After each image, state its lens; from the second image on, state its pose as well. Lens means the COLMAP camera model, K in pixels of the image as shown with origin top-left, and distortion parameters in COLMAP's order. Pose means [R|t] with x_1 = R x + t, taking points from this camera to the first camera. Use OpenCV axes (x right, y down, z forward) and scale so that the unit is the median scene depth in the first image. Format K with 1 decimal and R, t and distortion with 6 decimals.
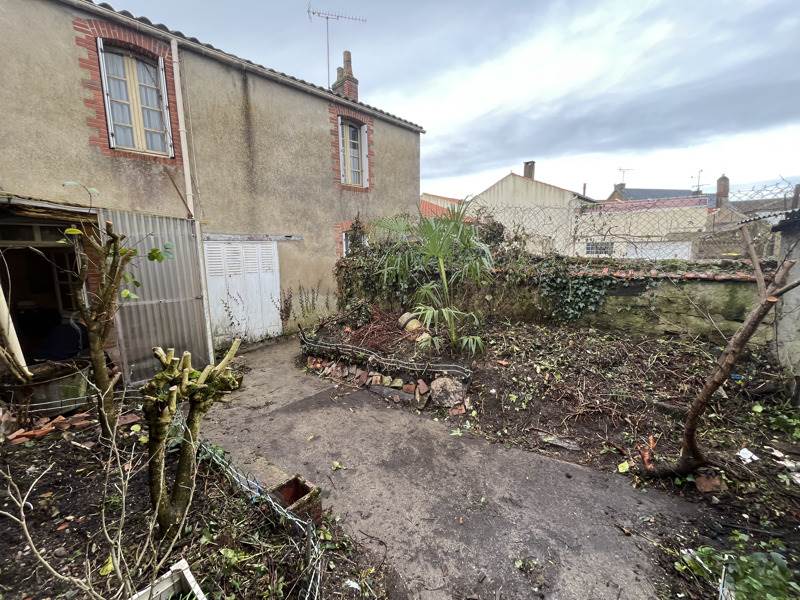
lens RADIAL K [[323.6, 0, 401.4], [0, 323.6, 299.3], [0, 0, 1]] dist [-0.001907, -0.000098]
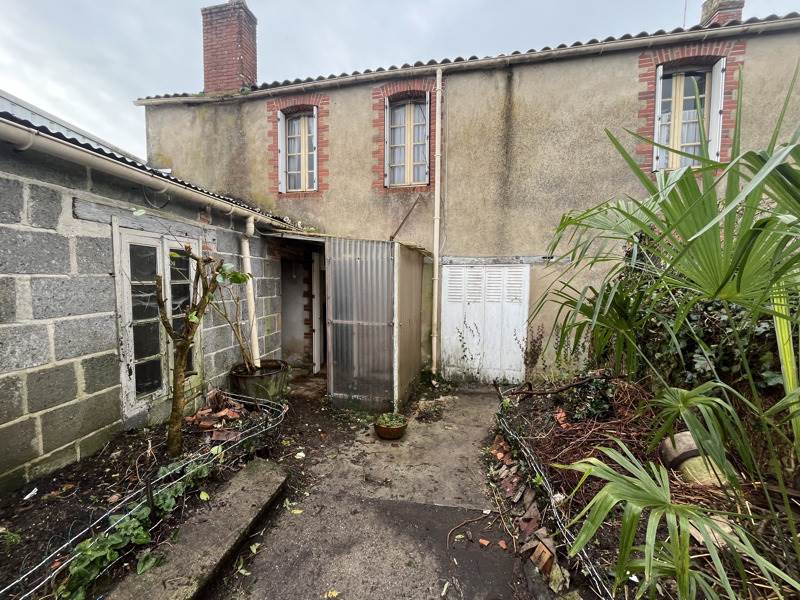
lens RADIAL K [[323.6, 0, 396.8], [0, 323.6, 299.5], [0, 0, 1]] dist [-0.001907, -0.000098]
pose [[0.541039, 0.077945, -0.837378, 0.114299], [-0.139336, 0.990243, 0.002148, -0.058028], [0.829375, 0.115514, 0.546620, 0.356012]]
